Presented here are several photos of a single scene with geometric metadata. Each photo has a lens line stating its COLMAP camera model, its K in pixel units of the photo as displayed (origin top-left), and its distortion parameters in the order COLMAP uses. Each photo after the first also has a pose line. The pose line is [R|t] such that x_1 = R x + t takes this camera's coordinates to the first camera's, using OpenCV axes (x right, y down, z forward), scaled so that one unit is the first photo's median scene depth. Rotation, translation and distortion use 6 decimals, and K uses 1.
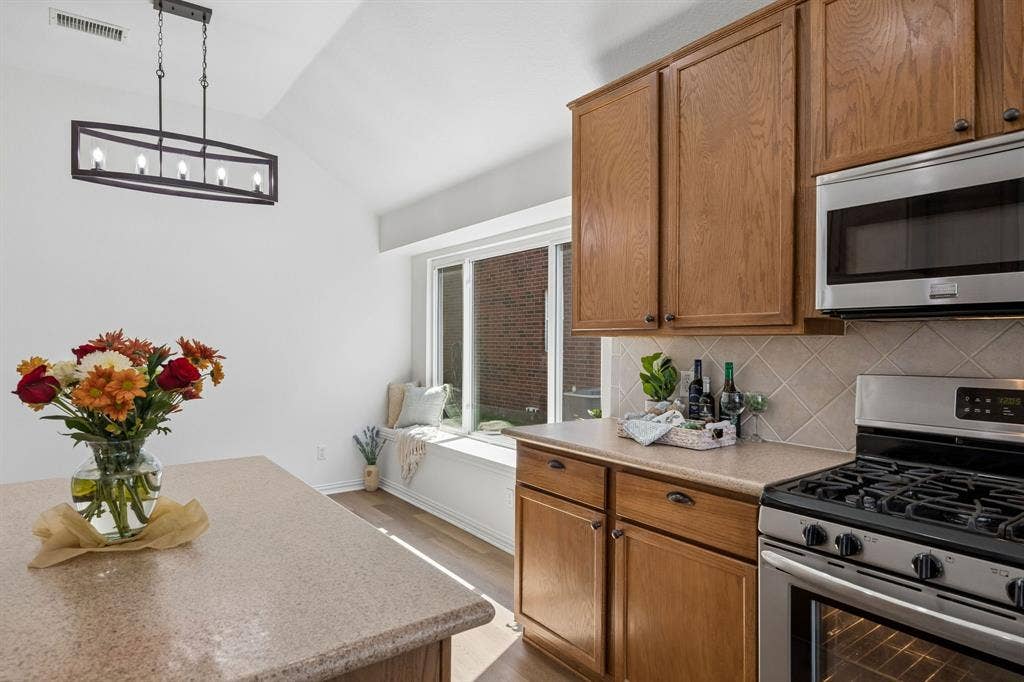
lens RADIAL K [[583.9, 0, 511.0], [0, 583.9, 336.5], [0, 0, 1]] dist [-0.002447, -0.002014]
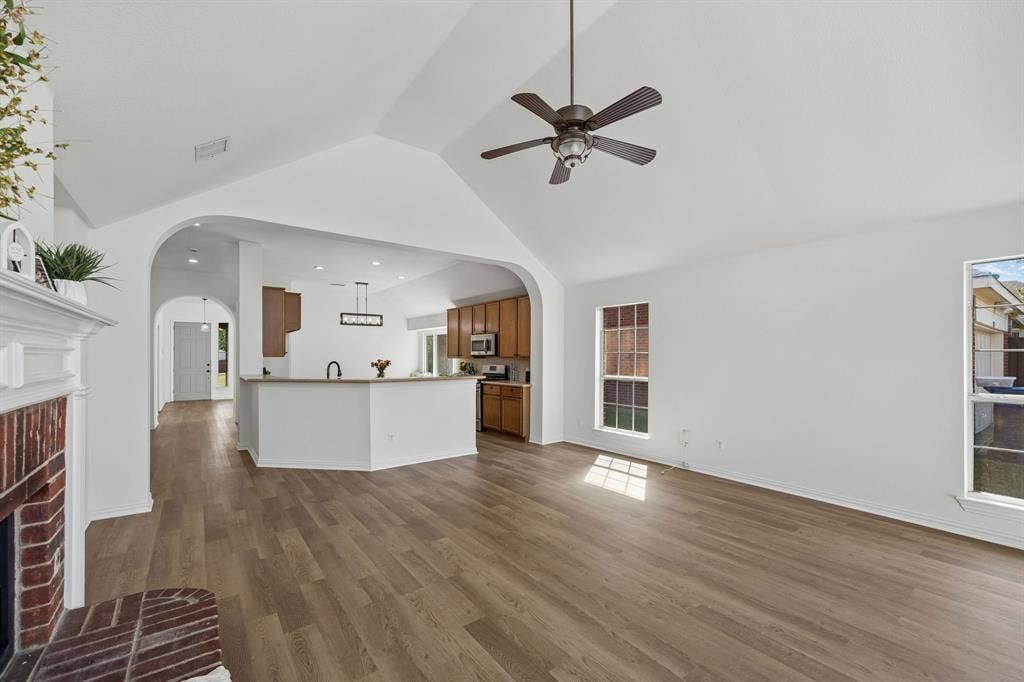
lens RADIAL K [[415.7, 0, 506.8], [0, 415.7, 354.3], [0, 0, 1]] dist [-0.000330, -0.000095]
pose [[0.999823, -0.001433, 0.018773, 0.490675], [0.001448, 0.999999, -0.000738, -0.030476], [-0.018772, 0.000765, 0.999823, -2.265160]]
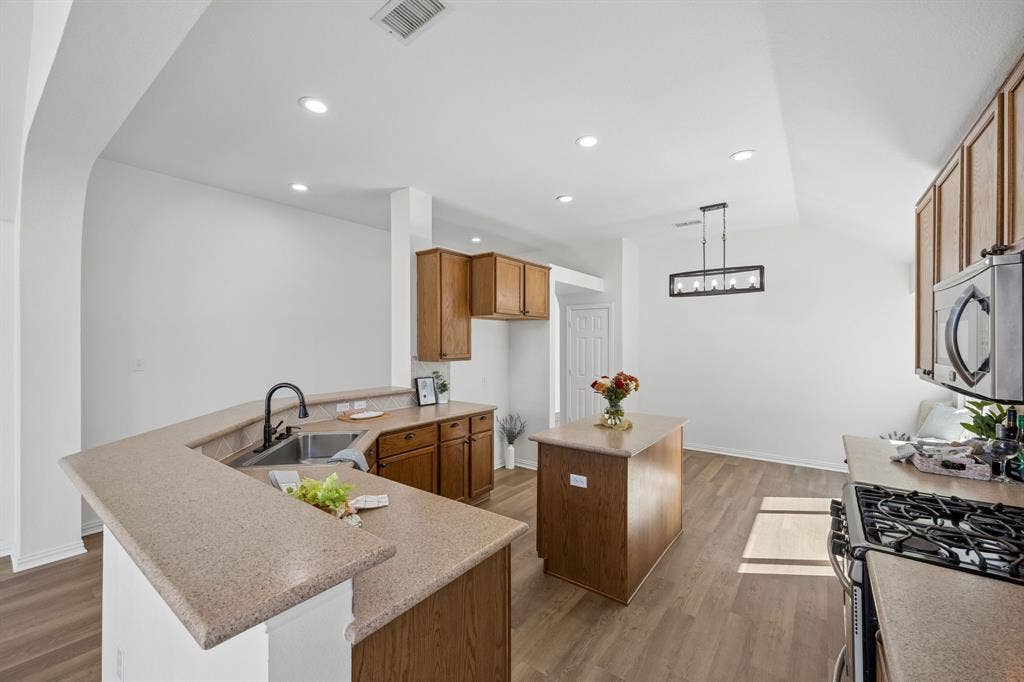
lens RADIAL K [[415.7, 0, 506.8], [0, 415.7, 354.3], [0, 0, 1]] dist [-0.000330, -0.000095]
pose [[0.300094, 0.029602, -0.953450, 0.705128], [0.005961, 0.999441, 0.032906, -0.088280], [0.953891, -0.015558, 0.299750, -0.193417]]
